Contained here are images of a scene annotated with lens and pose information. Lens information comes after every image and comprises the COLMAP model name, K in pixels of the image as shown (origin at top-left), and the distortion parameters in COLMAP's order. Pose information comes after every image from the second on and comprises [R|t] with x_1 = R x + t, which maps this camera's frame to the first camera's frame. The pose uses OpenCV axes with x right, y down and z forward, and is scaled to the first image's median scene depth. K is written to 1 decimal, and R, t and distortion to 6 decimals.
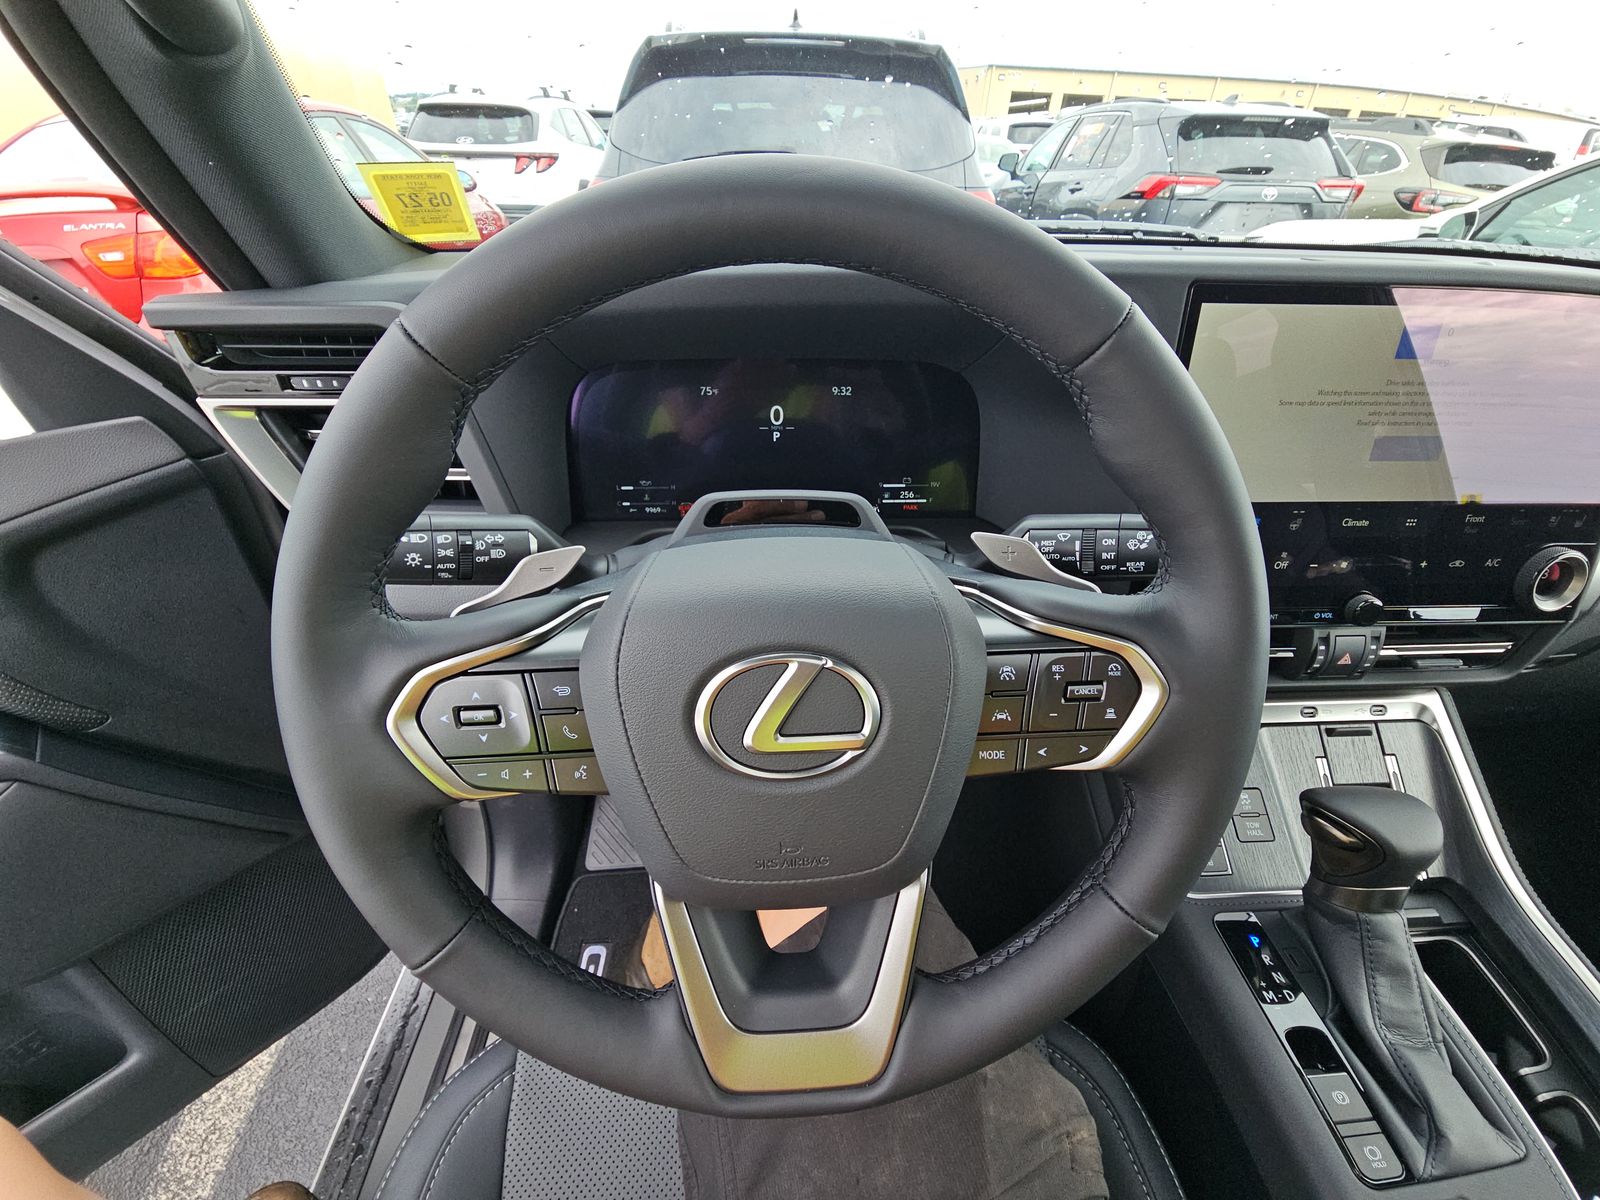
lens RADIAL K [[646.0, 0, 800.2], [0, 646.0, 598.9], [0, 0, 1]] dist [0.003359, -0.003810]
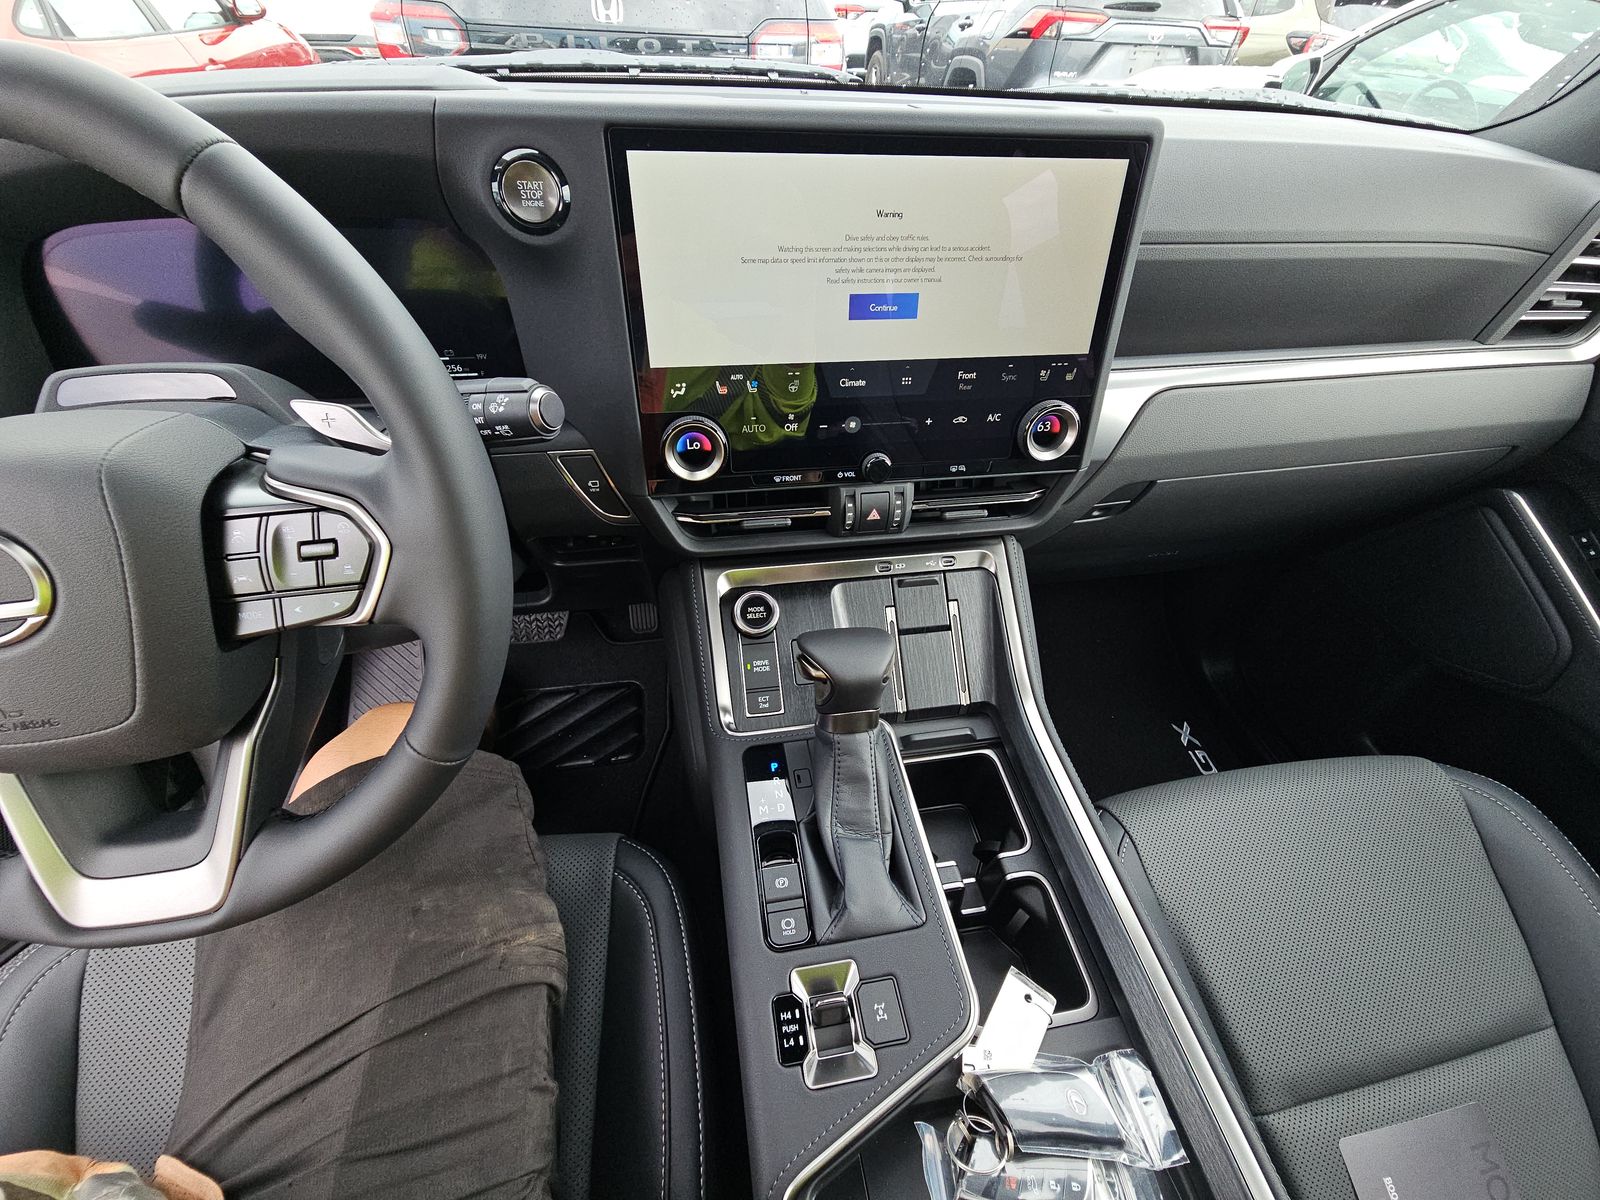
lens RADIAL K [[646.0, 0, 800.5], [0, 646.0, 593.5], [0, 0, 1]] dist [0.003359, -0.003810]
pose [[0.993708, -0.061118, 0.093857, 0.595271], [0.045297, 0.985702, 0.162295, 0.040957], [-0.102434, -0.157022, 0.982268, -0.066339]]
